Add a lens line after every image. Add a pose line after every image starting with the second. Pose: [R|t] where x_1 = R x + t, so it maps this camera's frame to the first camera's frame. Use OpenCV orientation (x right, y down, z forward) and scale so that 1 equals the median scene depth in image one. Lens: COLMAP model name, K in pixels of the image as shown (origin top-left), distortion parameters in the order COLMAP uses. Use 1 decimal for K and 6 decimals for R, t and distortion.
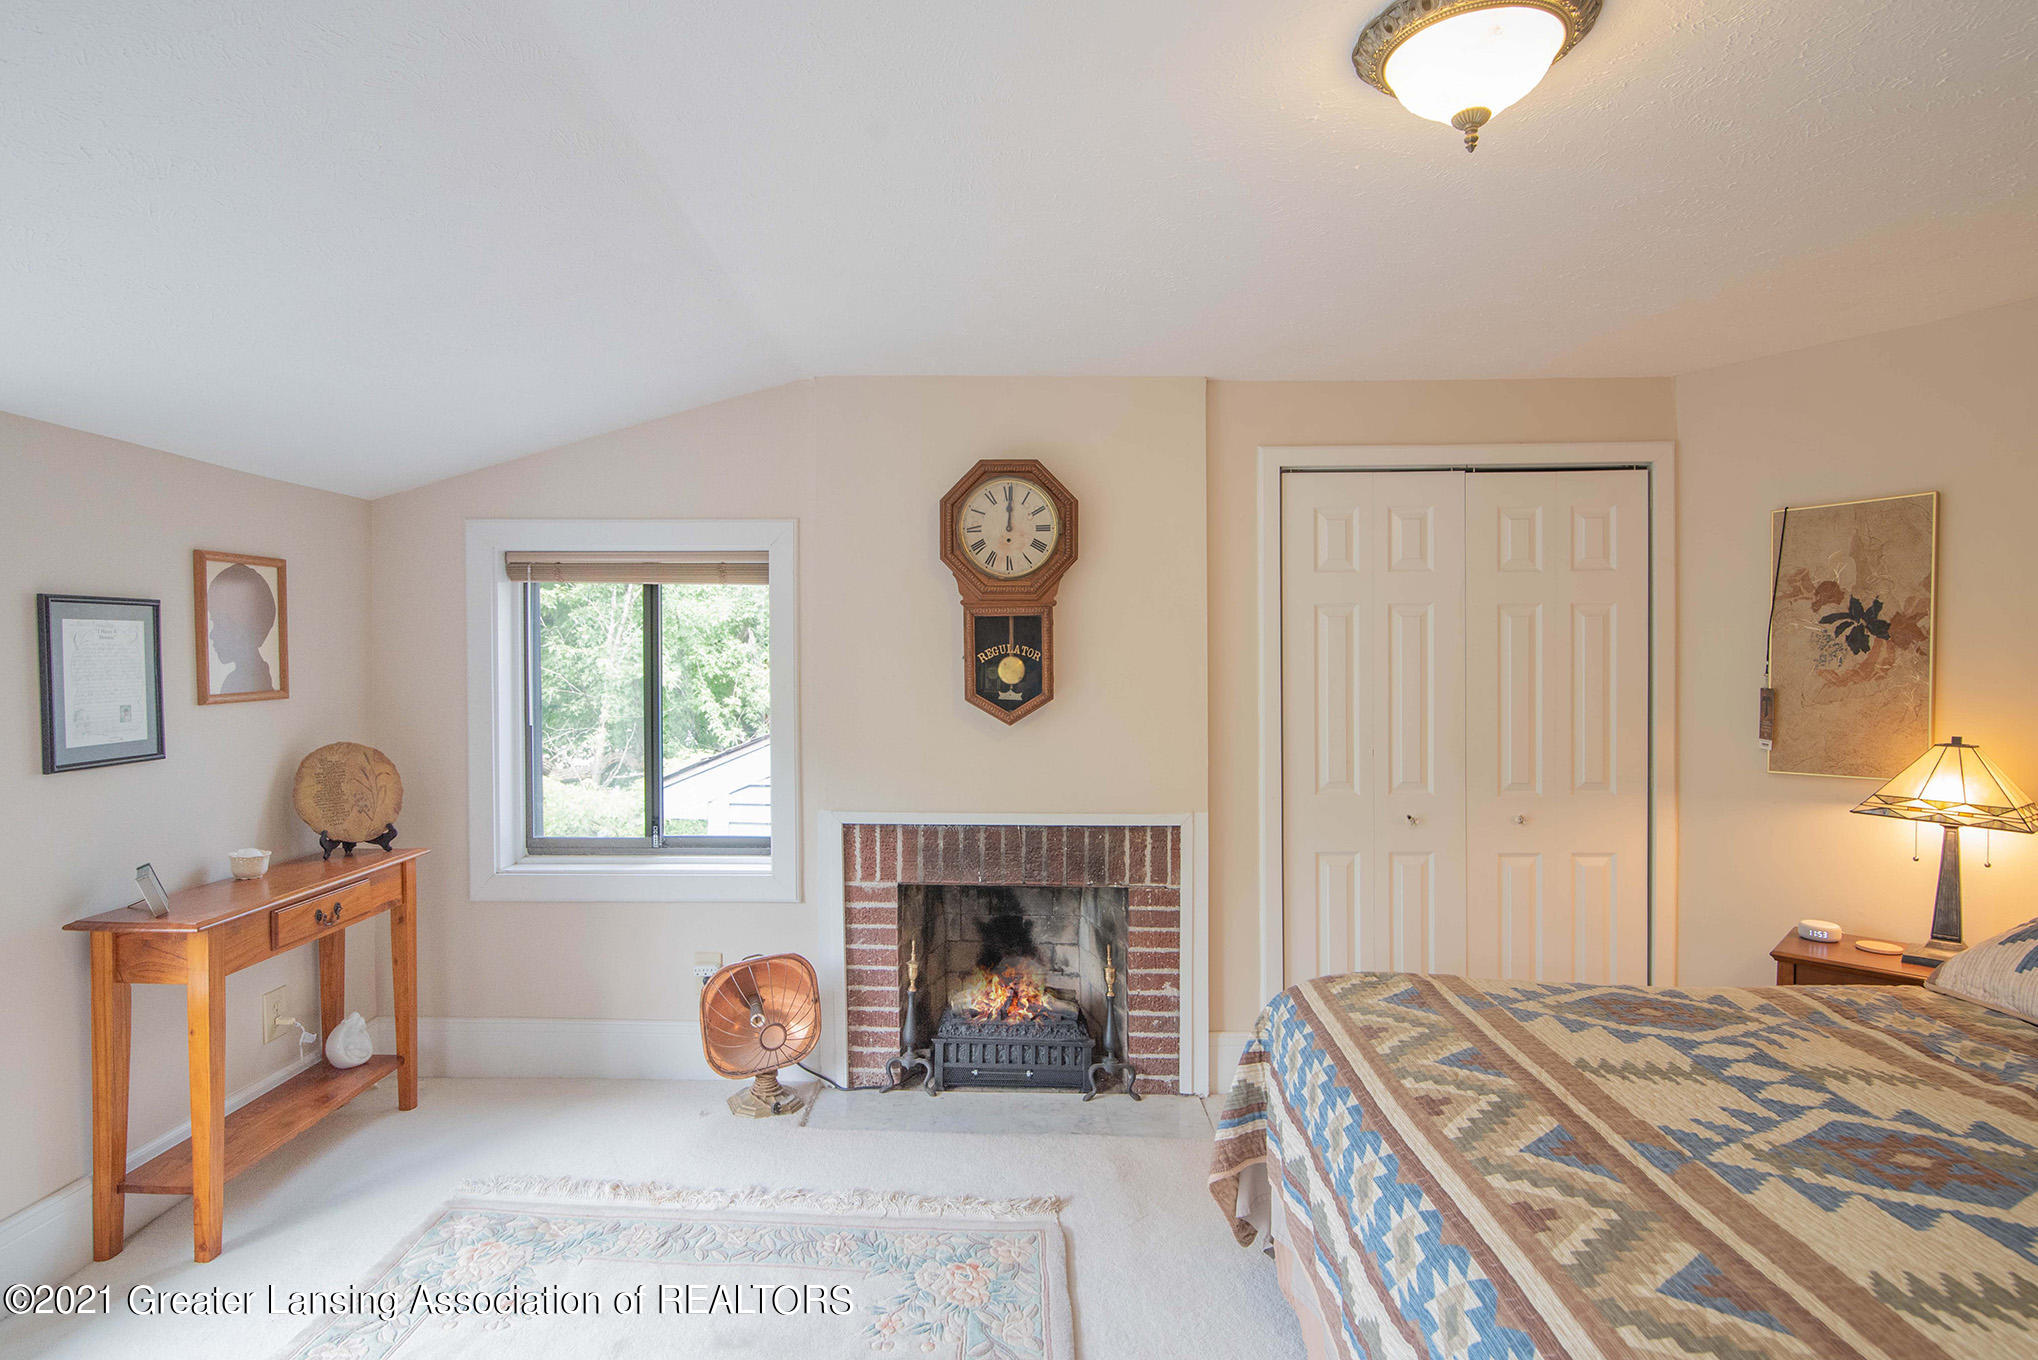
lens RADIAL K [[994.6, 0, 987.6], [0, 994.6, 635.5], [0, 0, 1]] dist [-0.000767, -0.001129]
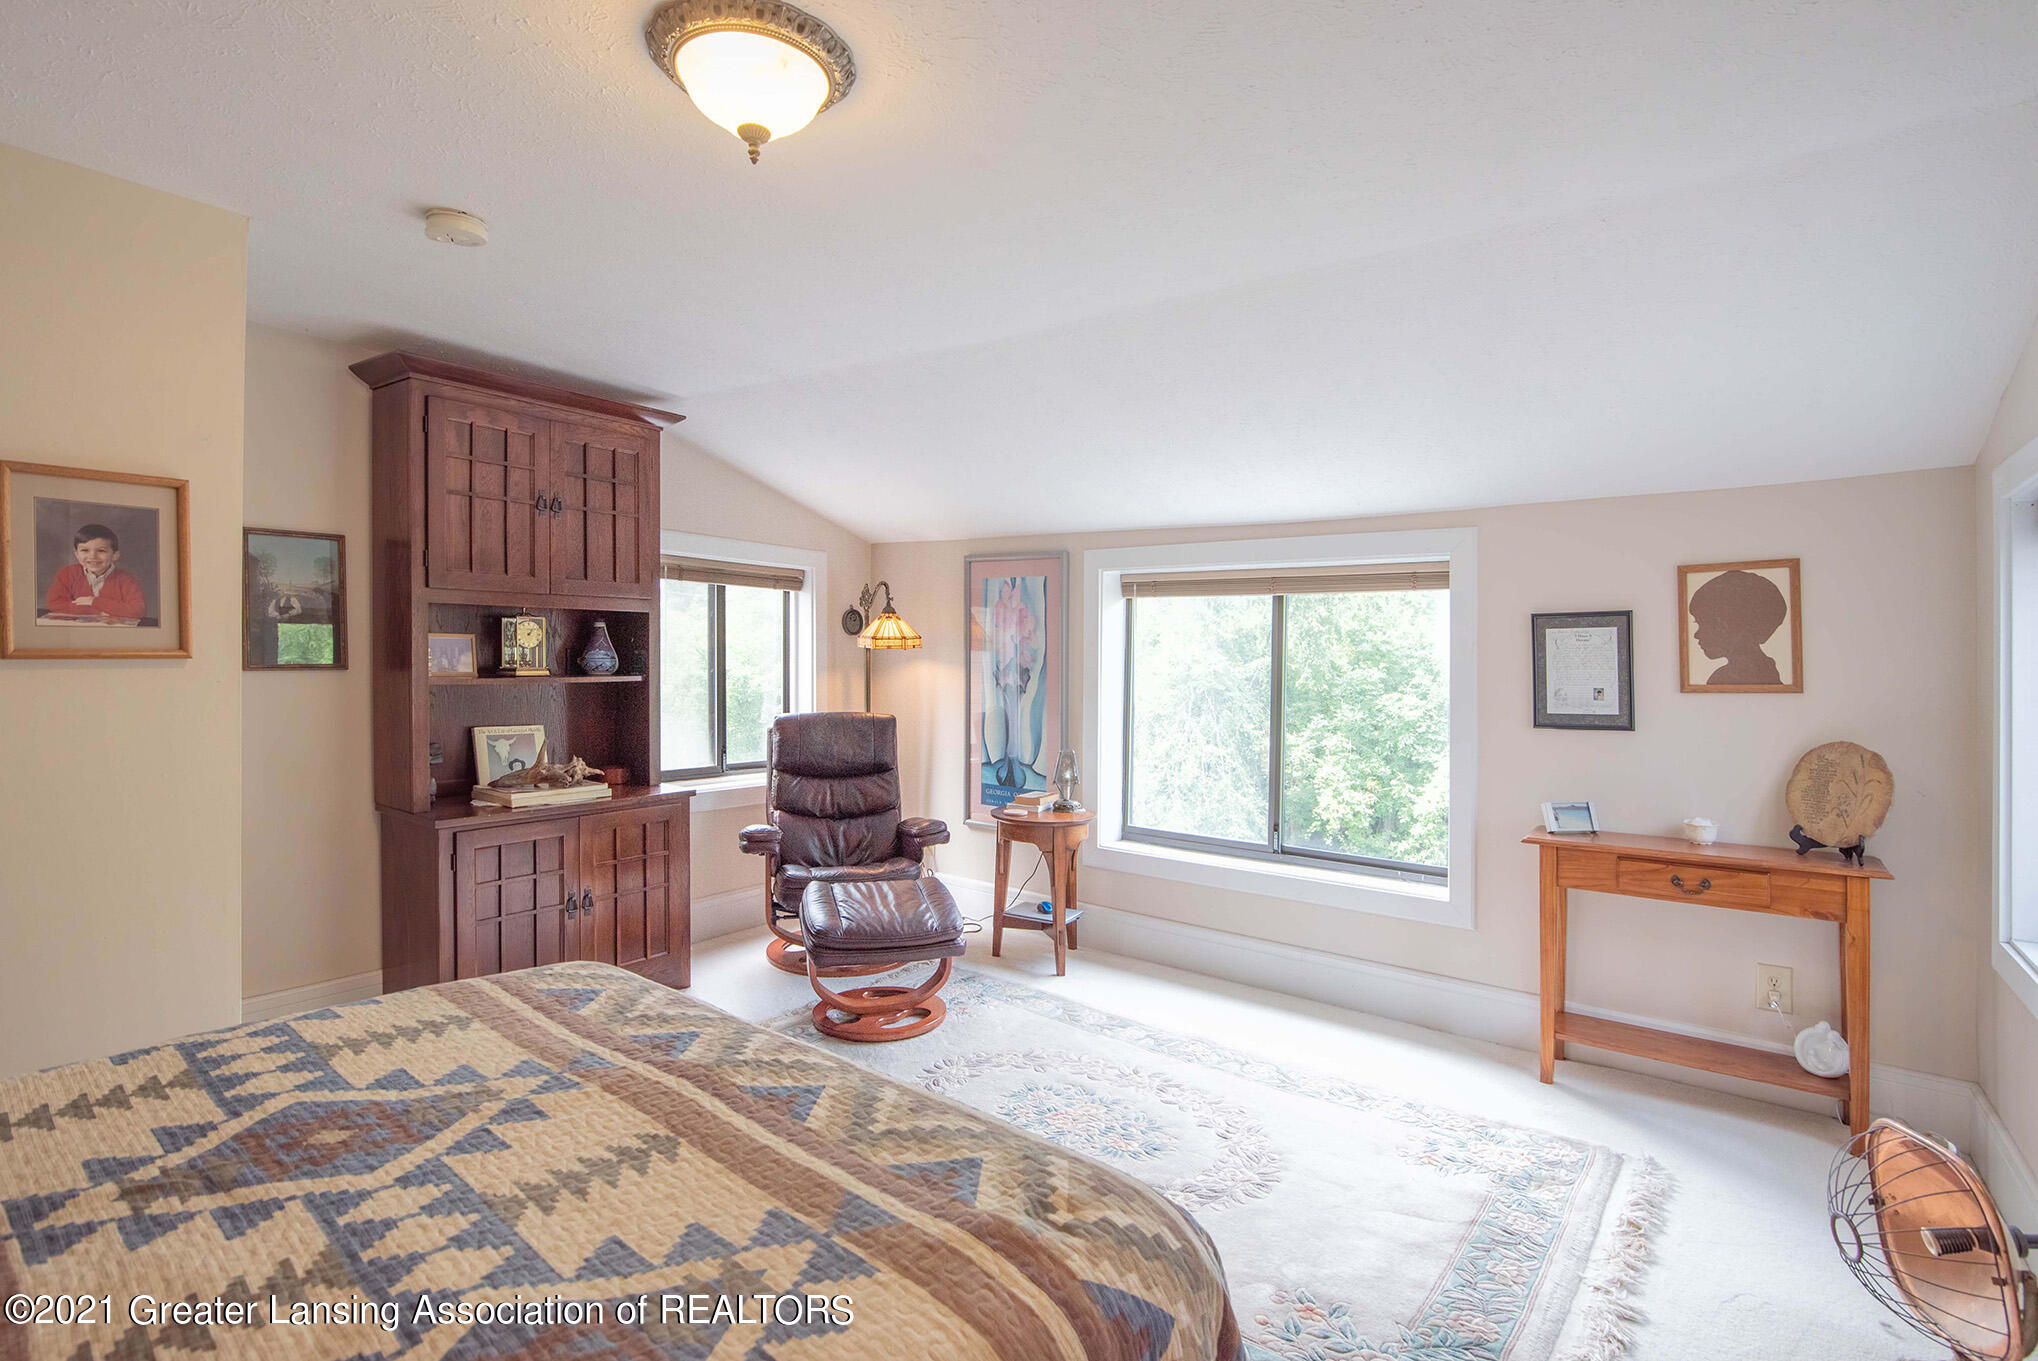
lens RADIAL K [[981.7, 0, 1019.9], [0, 981.7, 686.3], [0, 0, 1]] dist [0.003757, 0.000360]
pose [[-0.587834, 0.001055, -0.808981, 0.714072], [0.003406, 0.999994, -0.001172, 0.065199], [0.808974, -0.003444, -0.587834, 1.132051]]
